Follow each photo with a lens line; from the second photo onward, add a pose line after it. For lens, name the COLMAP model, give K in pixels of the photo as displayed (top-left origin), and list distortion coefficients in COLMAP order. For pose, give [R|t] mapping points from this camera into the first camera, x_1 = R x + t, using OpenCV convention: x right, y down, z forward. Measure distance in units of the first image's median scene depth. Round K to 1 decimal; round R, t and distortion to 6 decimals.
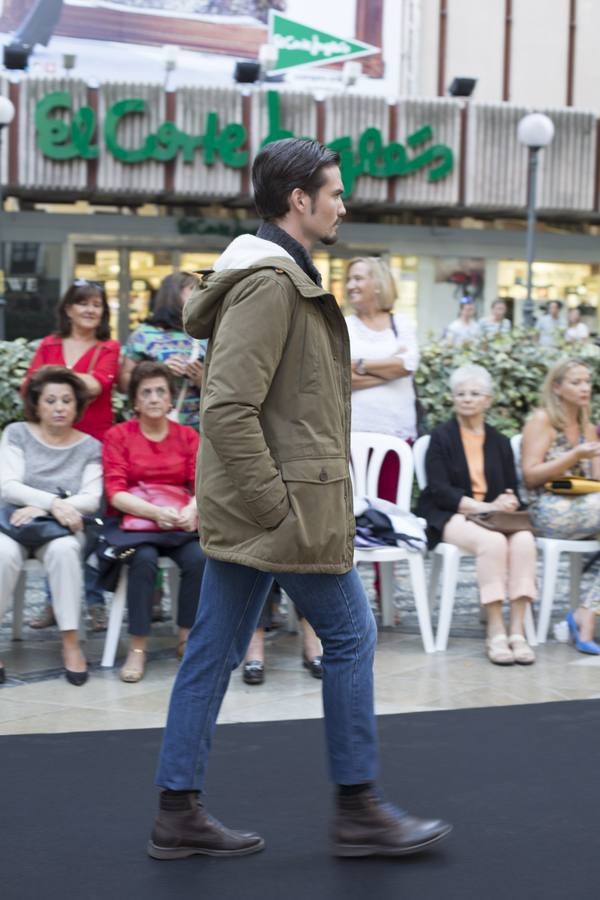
lens RADIAL K [[1317.9, 0, 293.9], [0, 1317.9, 442.0], [0, 0, 1]] dist [-0.108997, 0.000000]
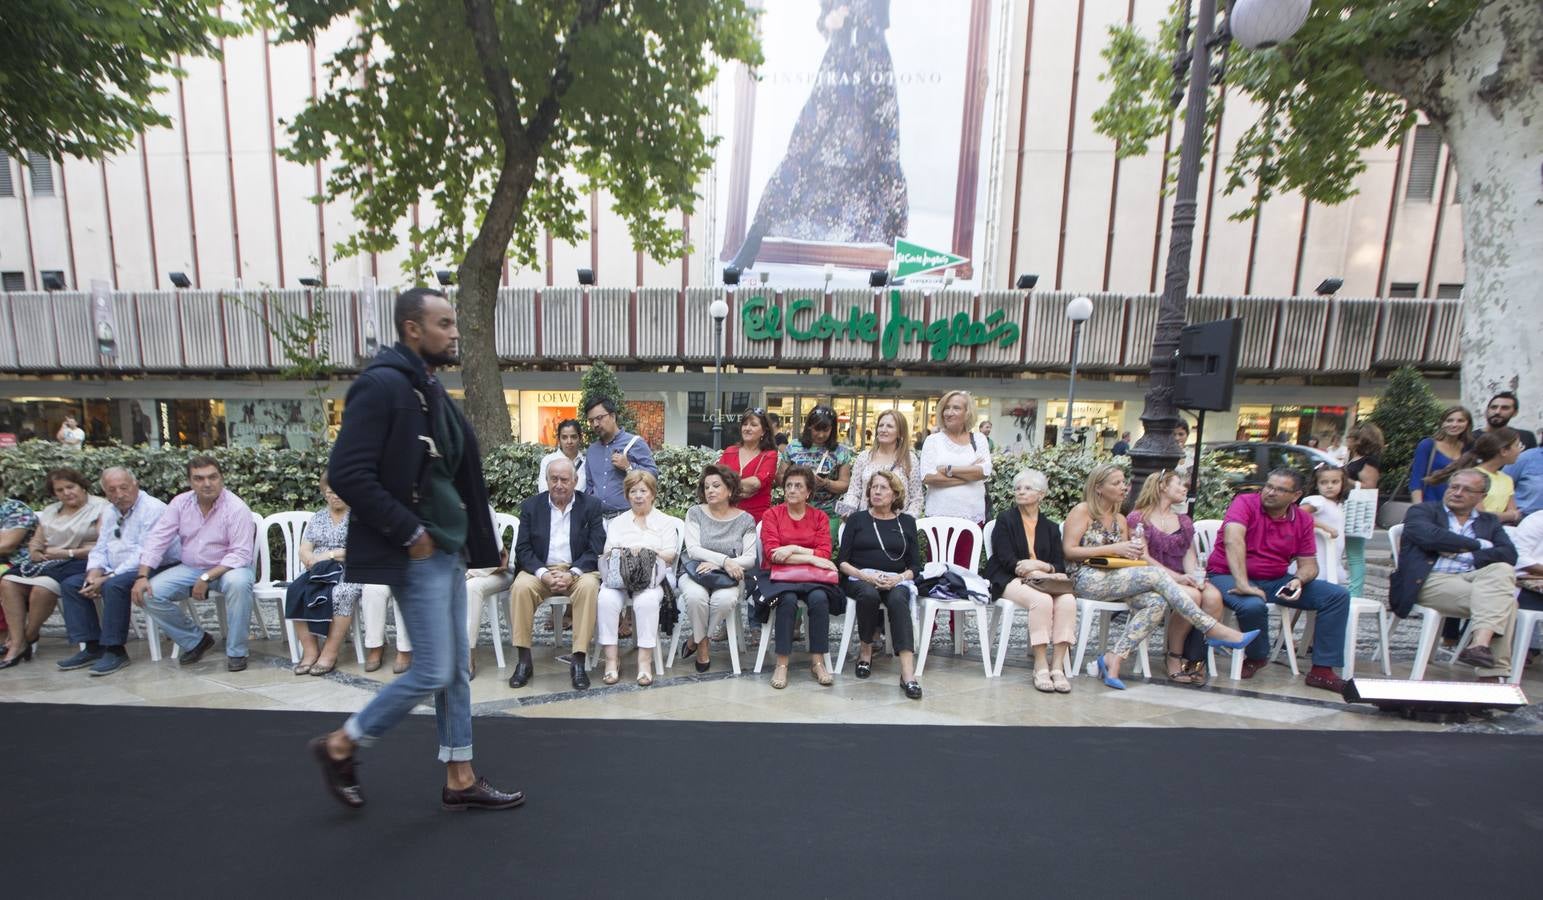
lens RADIAL K [[777.2, 0, 685.9], [0, 777.2, 567.5], [0, 0, 1]] dist [-0.037567, 0.008952]
pose [[0.962626, 0.039115, -0.267994, 0.008899], [-0.020815, 0.997274, 0.070791, -0.006488], [0.270032, -0.062567, 0.960816, 0.127851]]
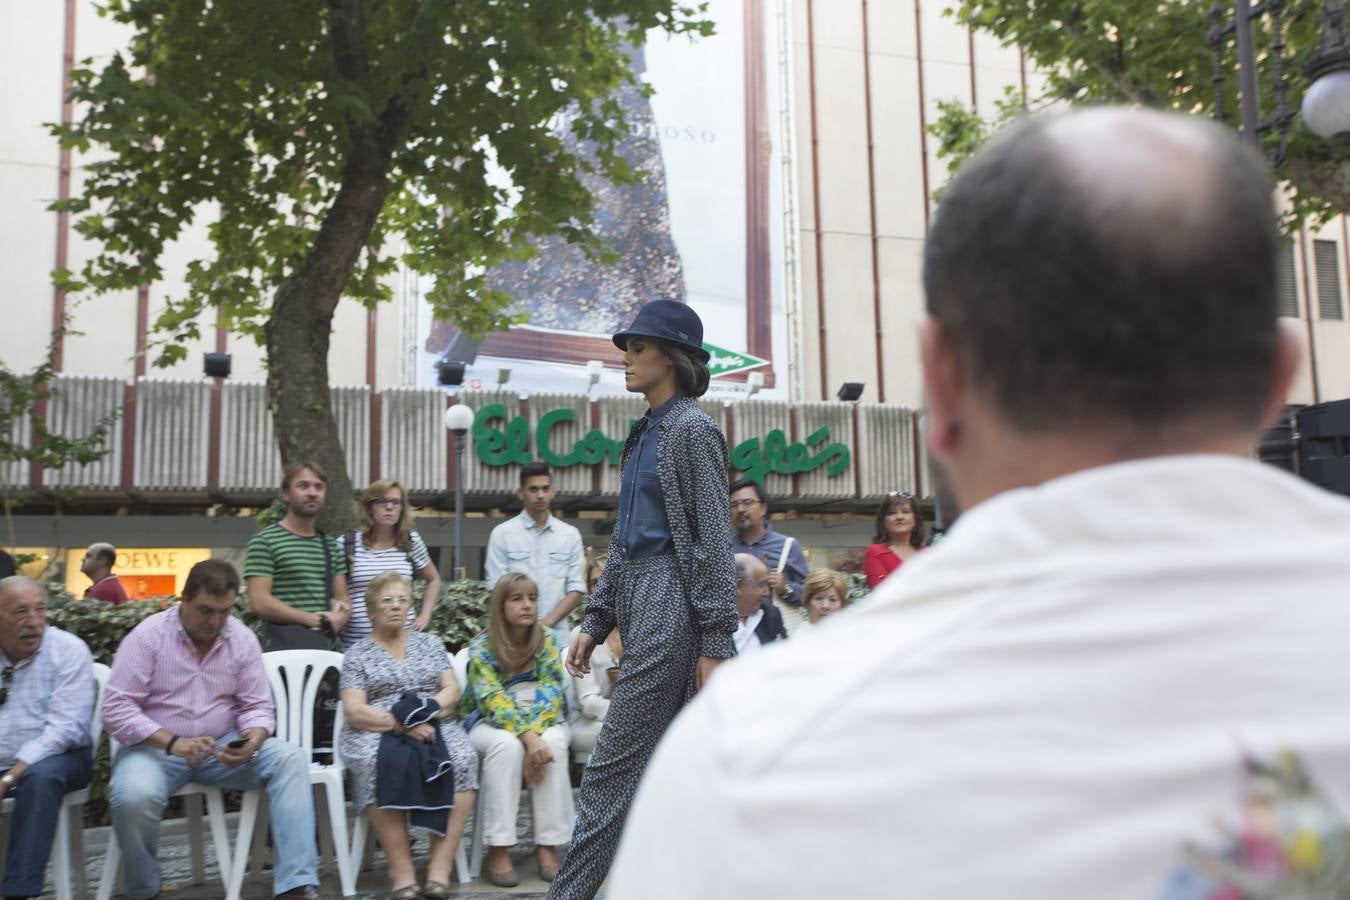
lens RADIAL K [[1280.4, 0, 666.9], [0, 1280.4, 443.2], [0, 0, 1]] dist [0.035371, 0.000000]
pose [[0.993735, -0.030463, 0.107526, -0.507333], [0.056204, 0.967834, -0.245232, 0.098801], [-0.096597, 0.249739, 0.963483, -0.077074]]
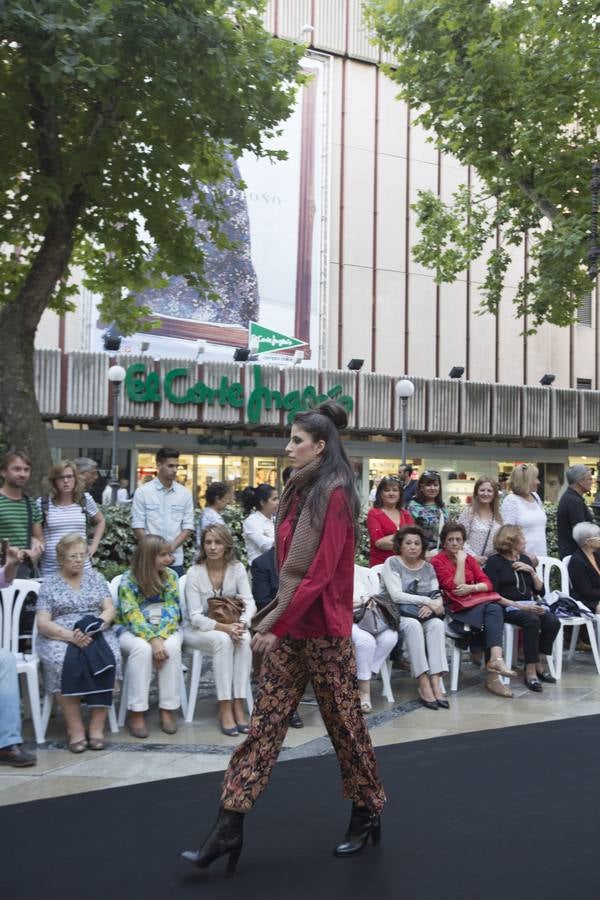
lens RADIAL K [[756.7, 0, 296.3], [0, 756.7, 455.8], [0, 0, 1]] dist [0.002361, 0.046459]
pose [[0.983853, -0.004200, 0.178928, -0.510237], [0.028433, 0.990696, -0.133089, -0.015540], [-0.176704, 0.136027, 0.974819, -0.034211]]
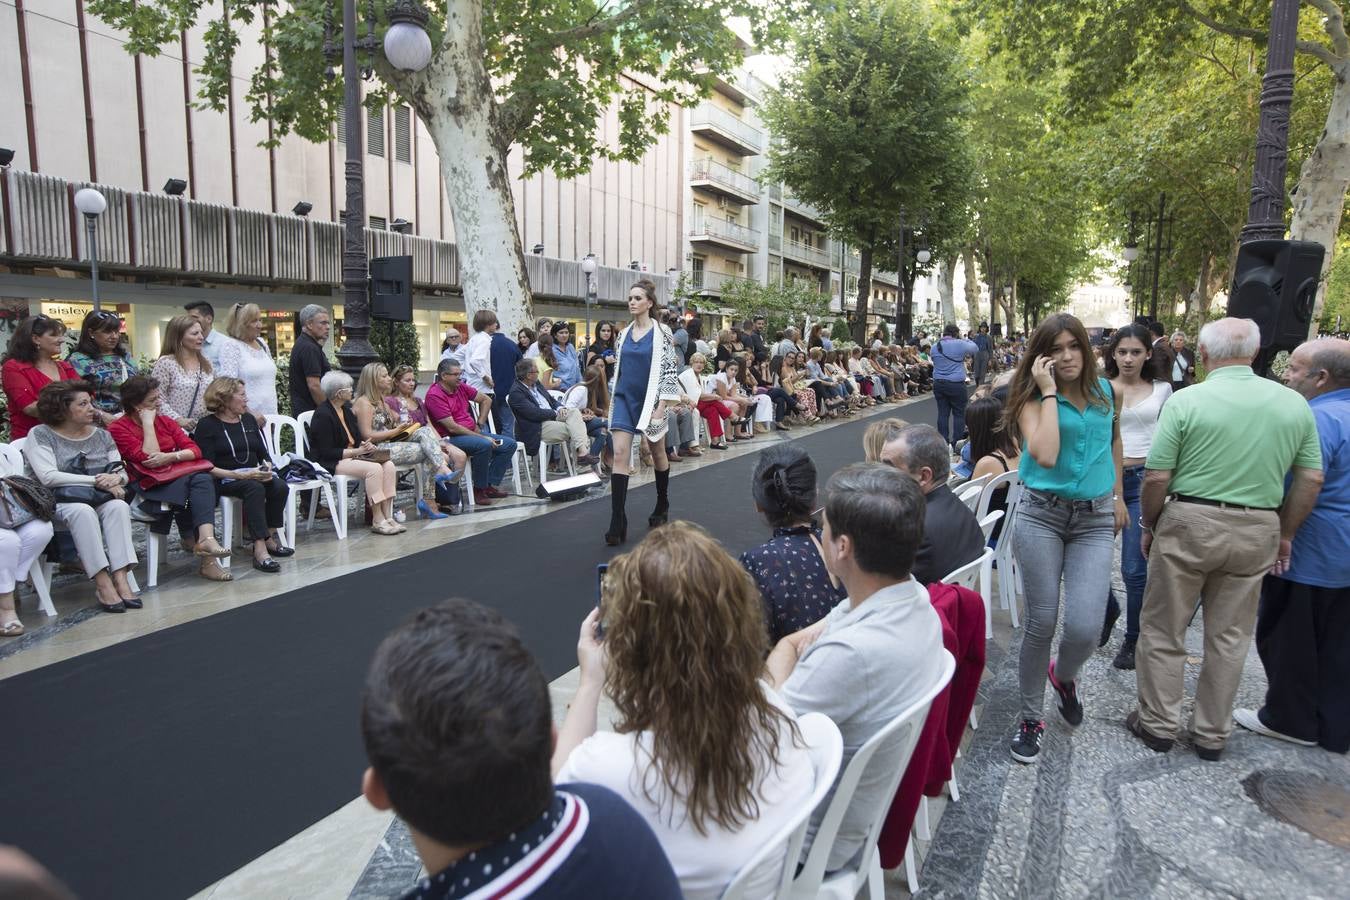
lens RADIAL K [[884.4, 0, 674.8], [0, 884.4, 447.2], [0, 0, 1]] dist [-0.009772, 0.033619]
pose [[0.638384, -0.107217, 0.762214, -0.472348], [0.088799, 0.993898, 0.065434, 0.006174], [-0.764579, 0.025912, 0.644009, -0.073249]]
